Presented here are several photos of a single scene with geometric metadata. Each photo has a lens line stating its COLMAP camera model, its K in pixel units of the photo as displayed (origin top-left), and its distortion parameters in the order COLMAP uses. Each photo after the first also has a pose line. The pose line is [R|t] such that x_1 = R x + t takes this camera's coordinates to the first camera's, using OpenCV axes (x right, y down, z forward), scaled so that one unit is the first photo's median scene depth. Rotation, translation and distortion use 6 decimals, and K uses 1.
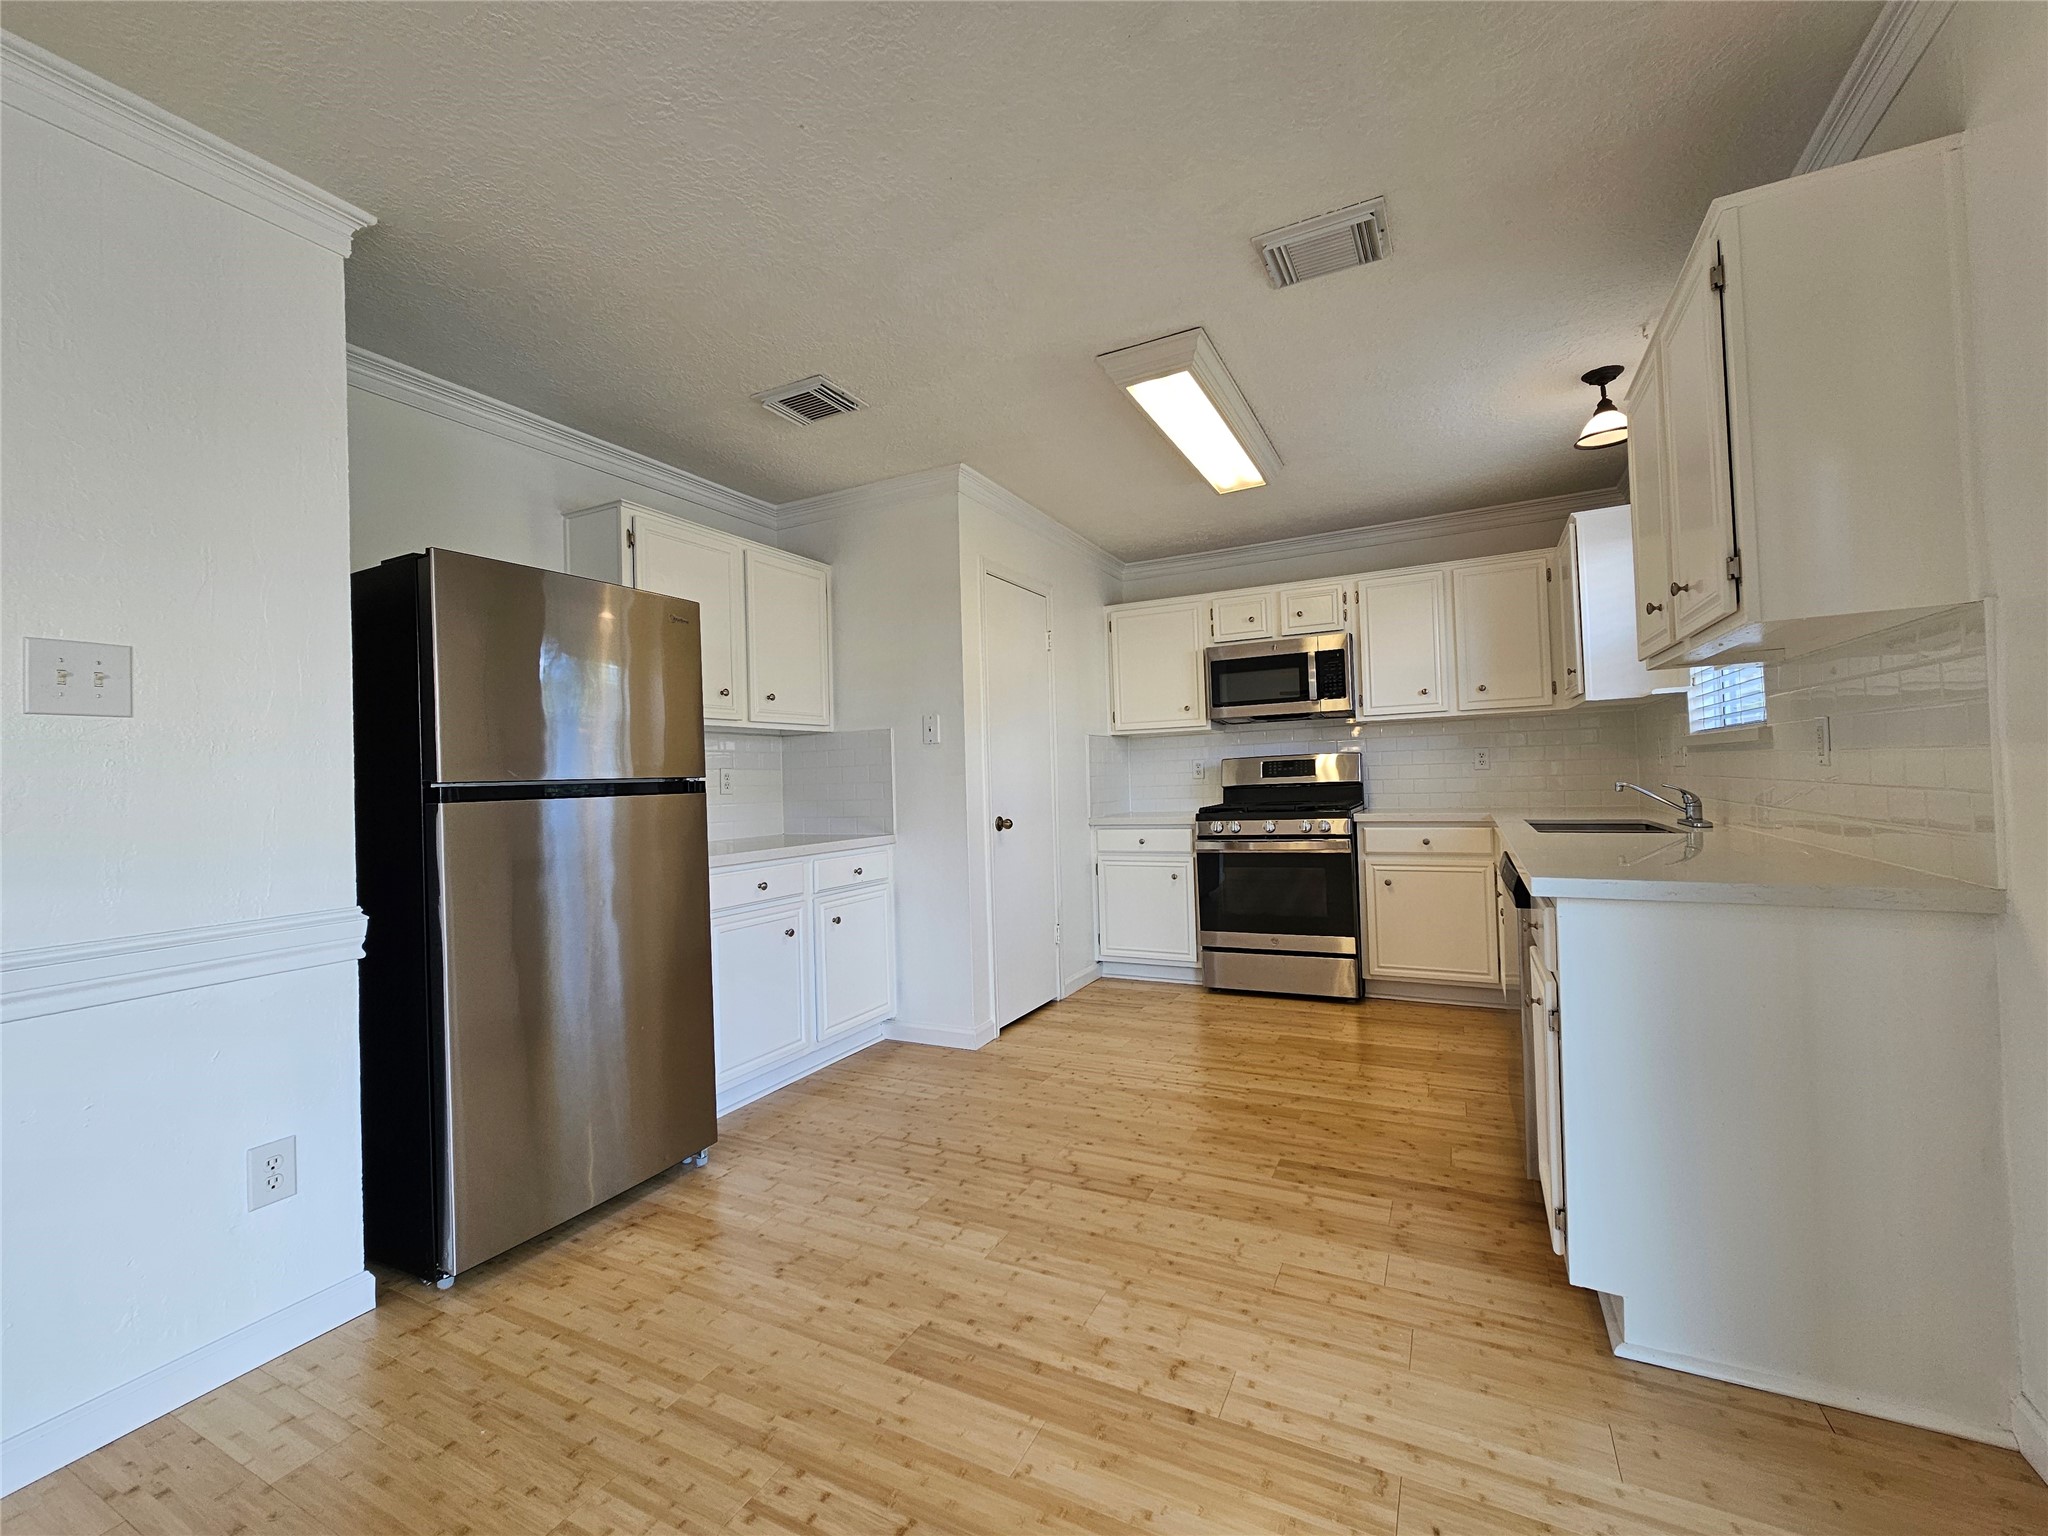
lens RADIAL K [[846.4, 0, 1033.4], [0, 846.4, 761.6], [0, 0, 1]] dist [0.001719, 0.000121]
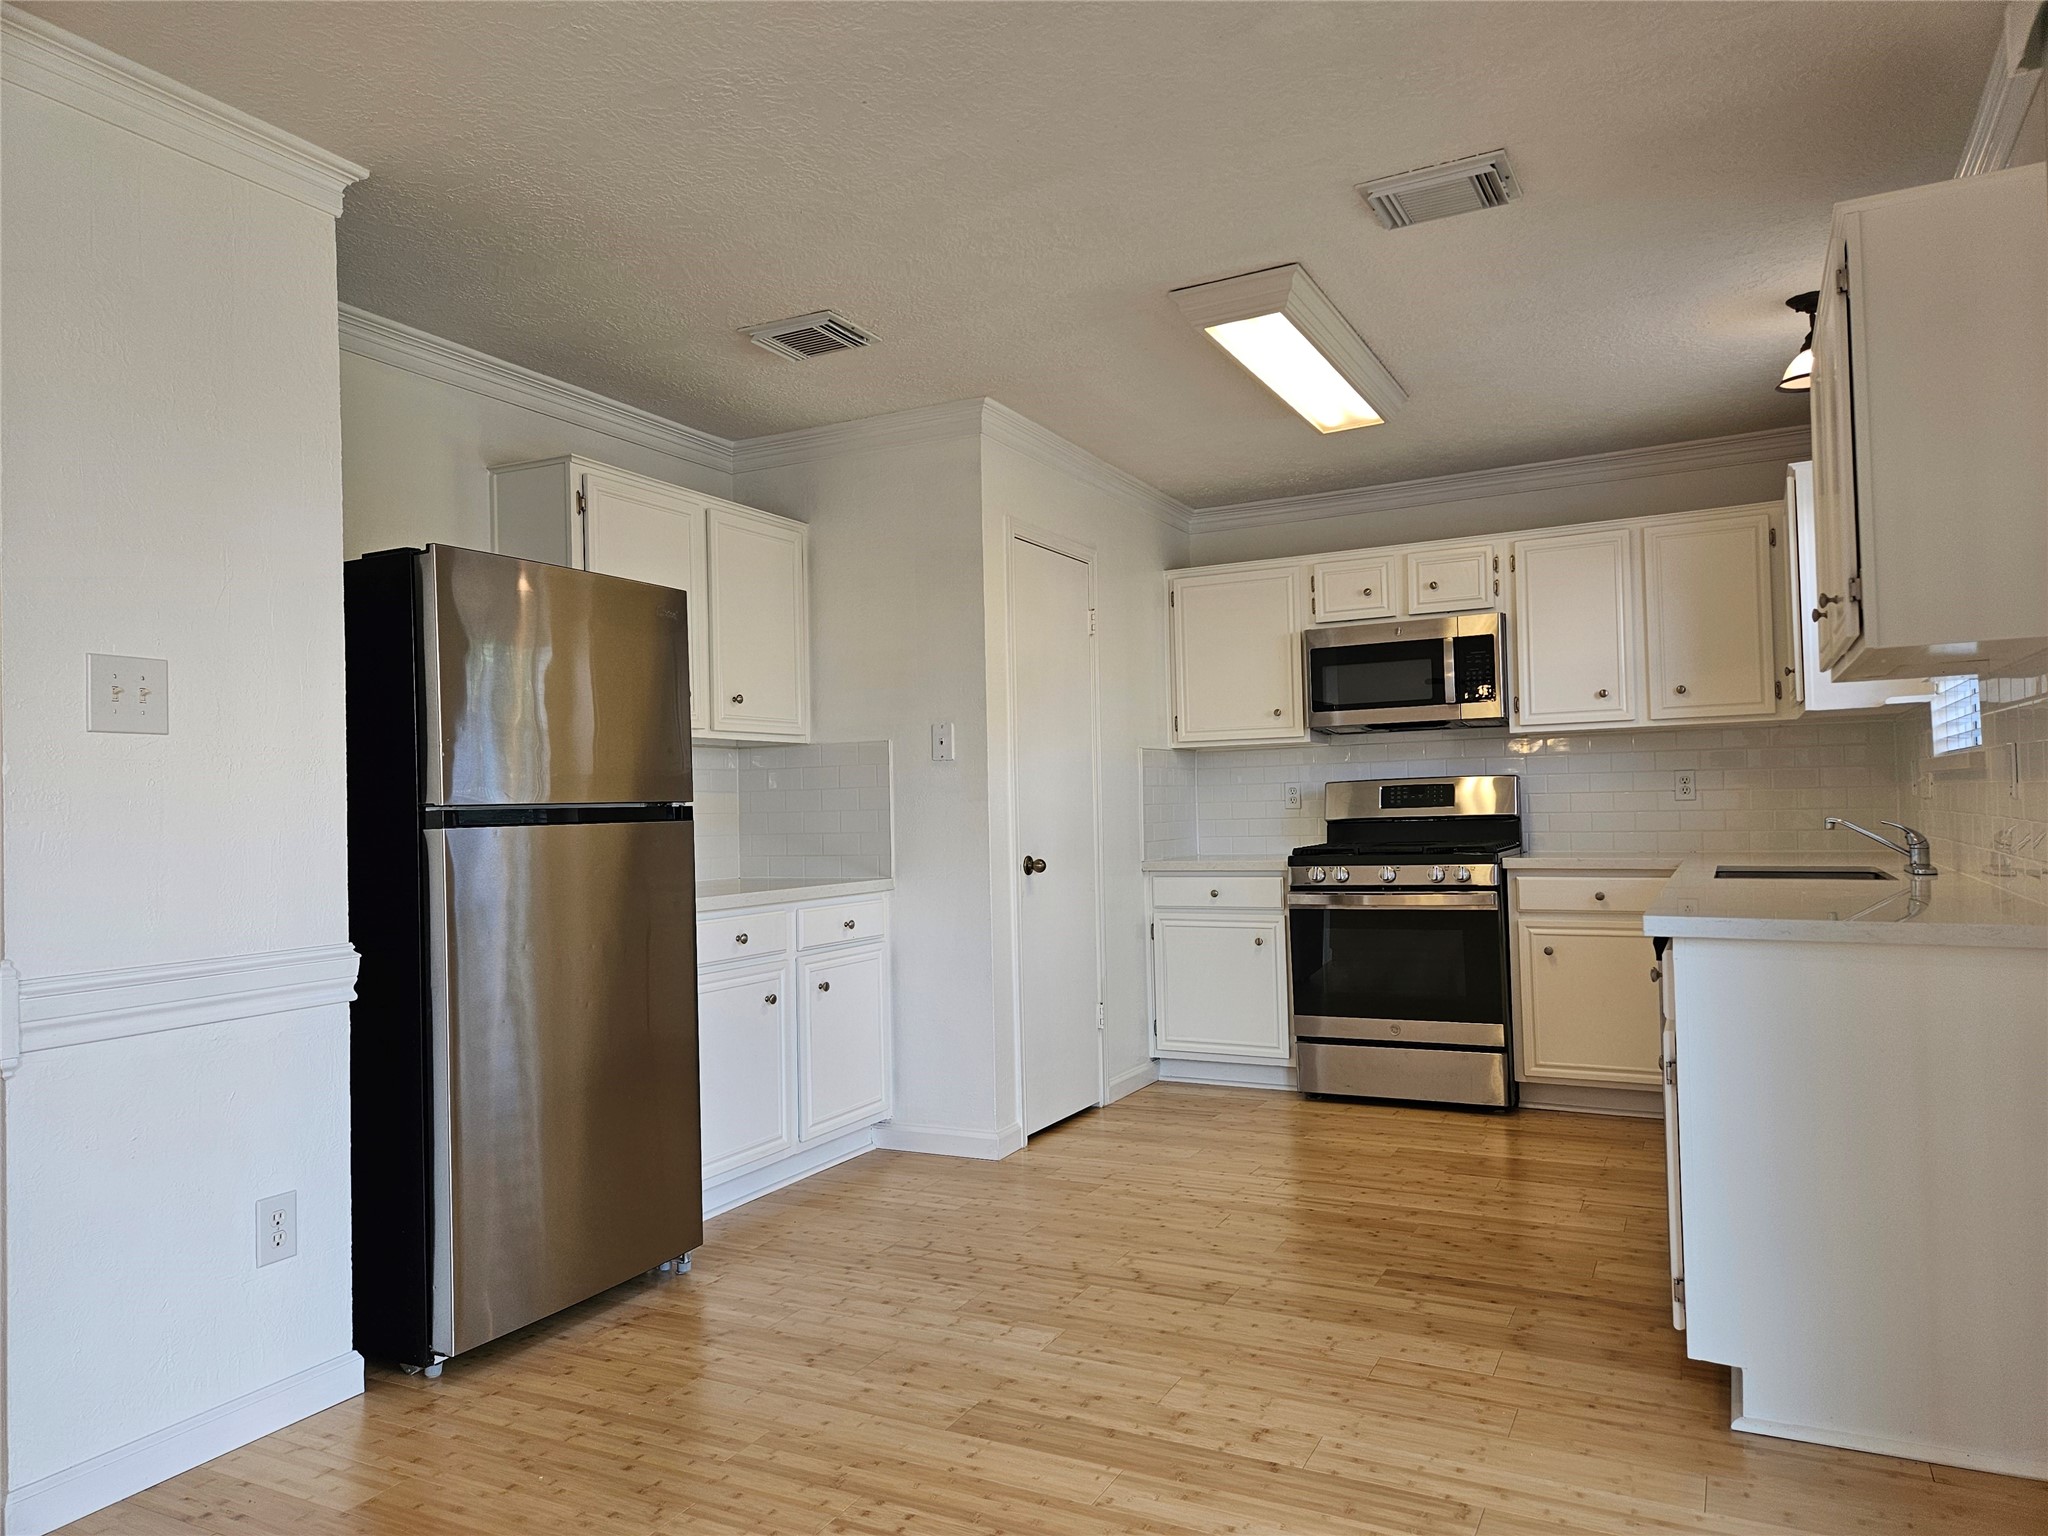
lens RADIAL K [[1363.0, 0, 1017.9], [0, 1363.0, 772.5], [0, 0, 1]] dist [0.086193, -0.082448]
pose [[0.999910, 0.007767, -0.010933, -0.053601], [-0.007834, 0.999951, -0.006085, -0.004452], [0.010886, 0.006170, 0.999922, -0.331751]]
